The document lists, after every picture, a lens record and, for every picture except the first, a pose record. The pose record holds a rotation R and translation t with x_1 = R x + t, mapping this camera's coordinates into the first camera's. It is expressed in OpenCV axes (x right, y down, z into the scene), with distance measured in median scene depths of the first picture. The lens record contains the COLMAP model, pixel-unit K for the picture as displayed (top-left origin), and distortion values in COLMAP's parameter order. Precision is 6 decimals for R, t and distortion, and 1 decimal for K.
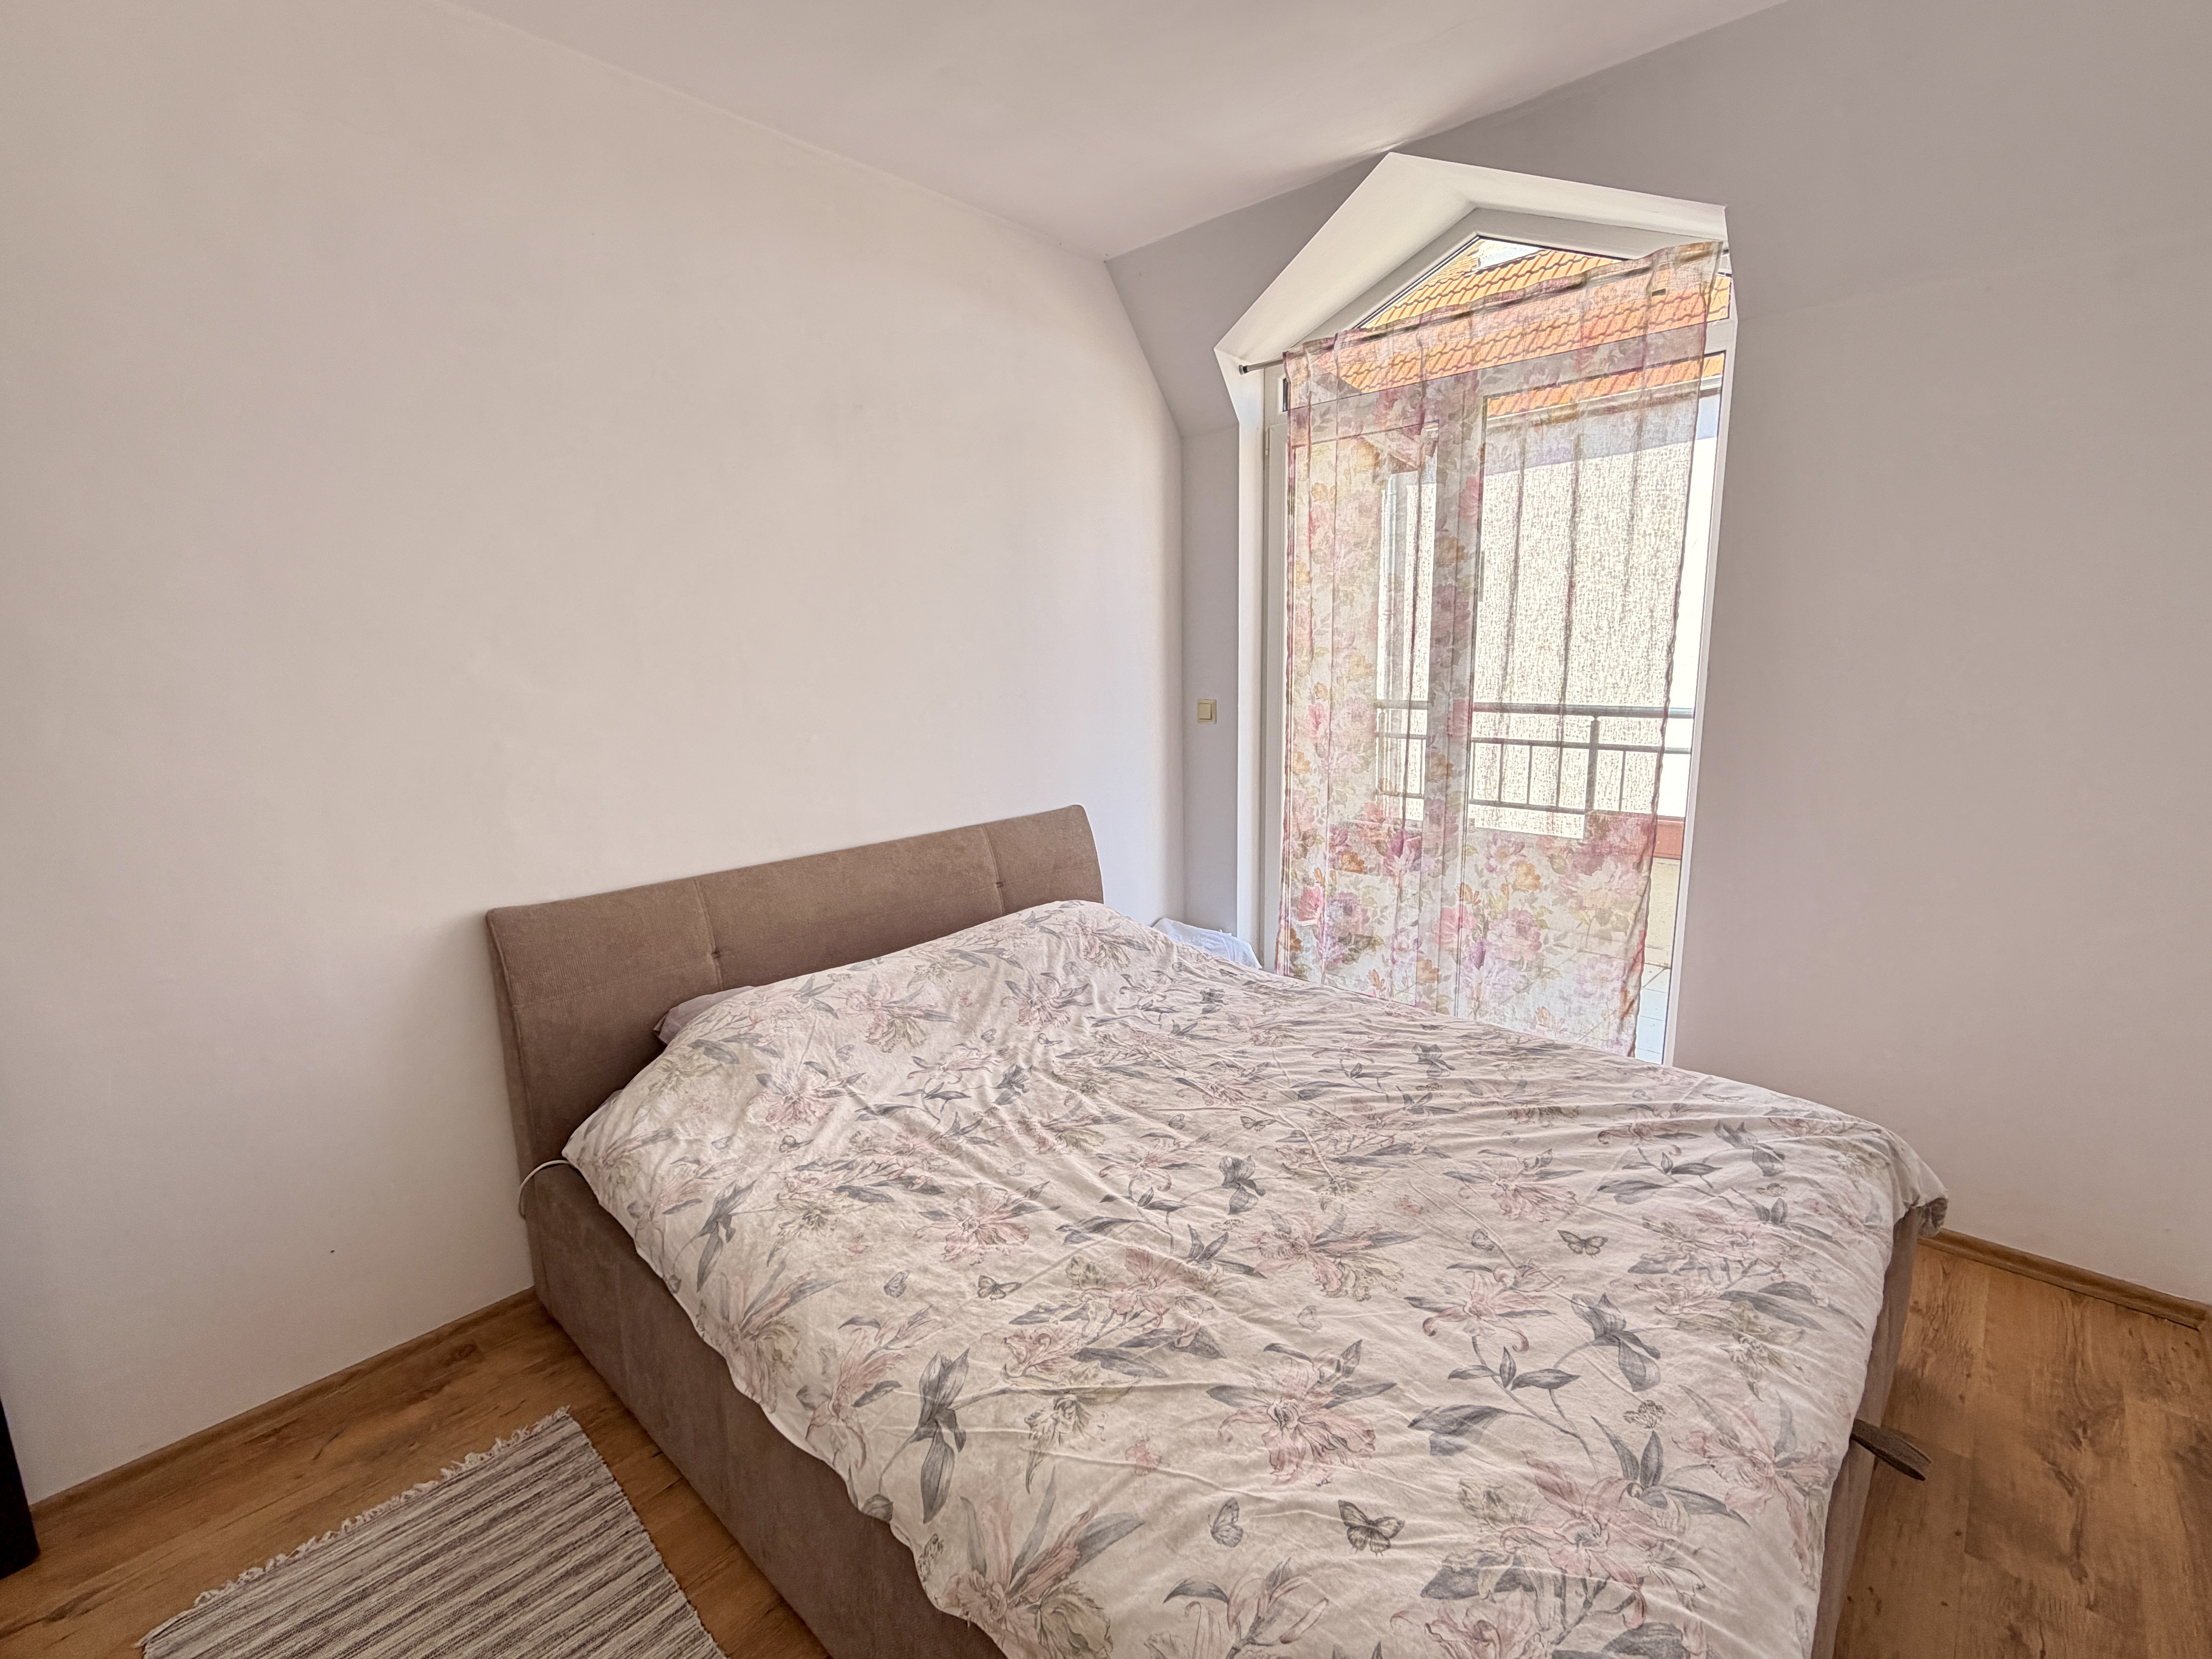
lens RADIAL K [[986.5, 0, 1106.0], [0, 986.5, 829.5], [0, 0, 1]] dist [-0.000237, 0.000153]
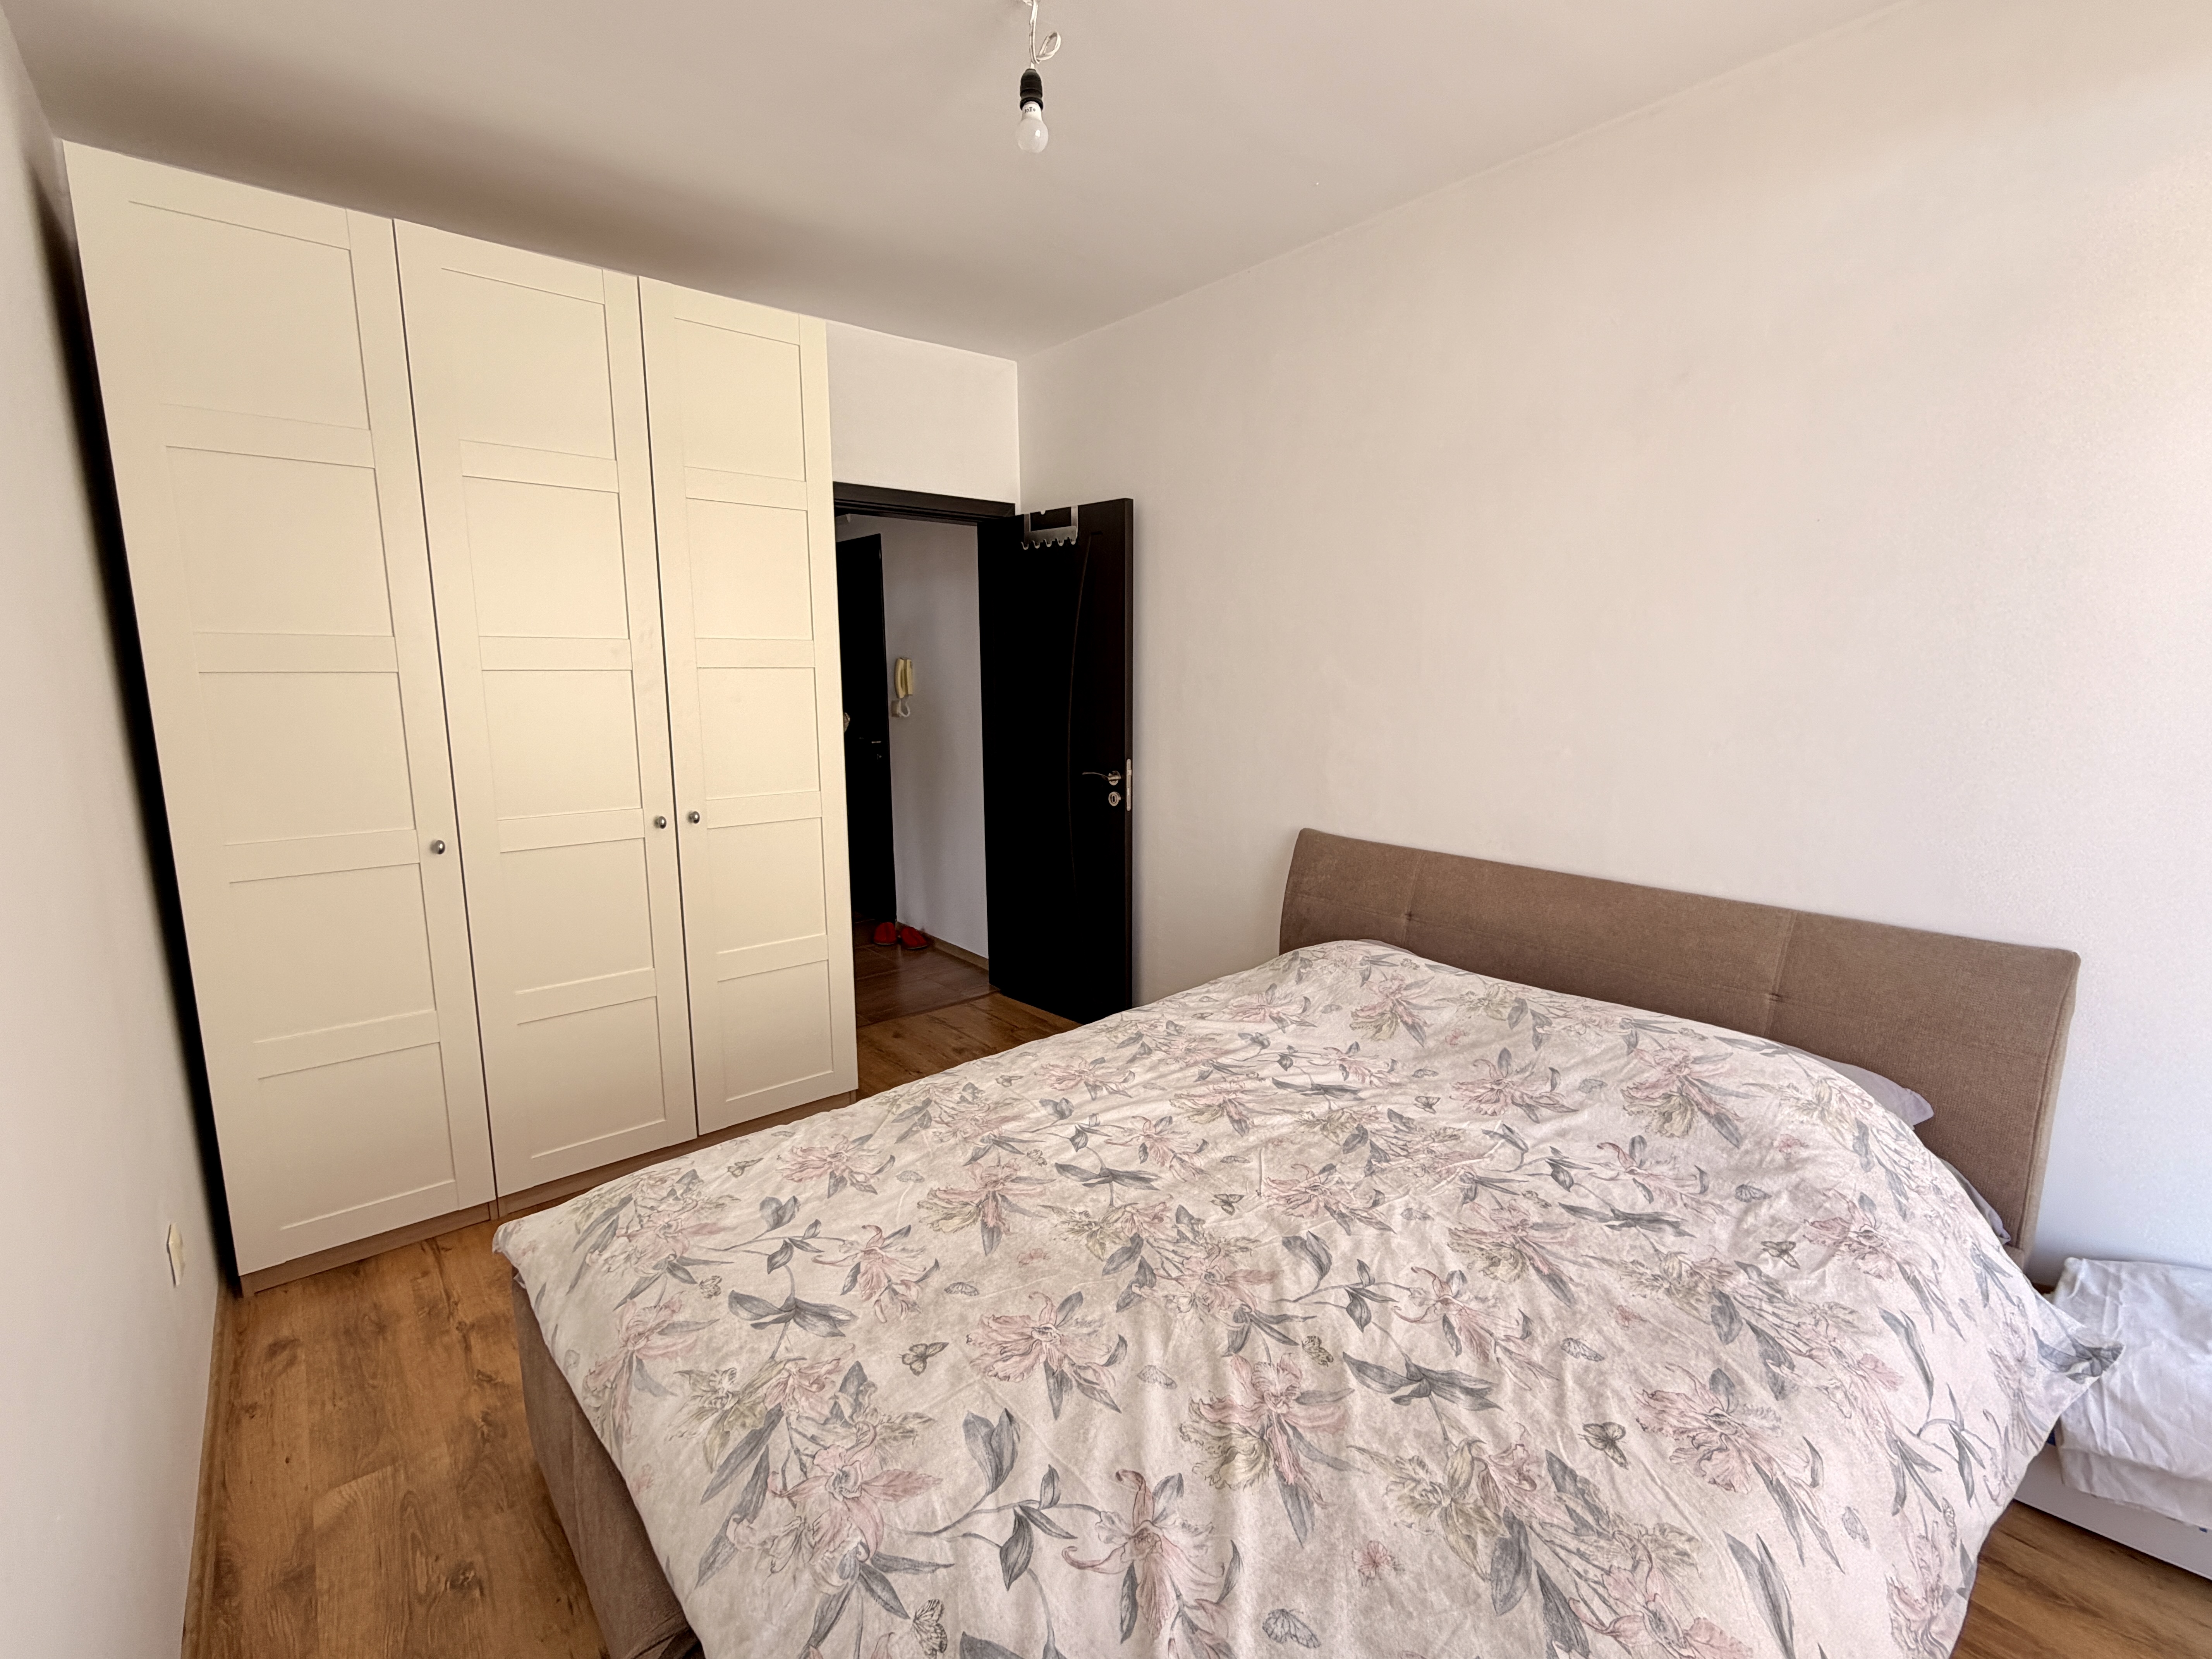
lens RADIAL K [[986.5, 0, 1106.0], [0, 986.5, 829.5], [0, 0, 1]] dist [-0.000237, 0.000153]
pose [[-0.122061, 0.187520, -0.974647, 1.082045], [-0.173852, 0.962769, 0.207007, -0.215842], [0.977178, 0.194712, -0.084916, 1.001084]]
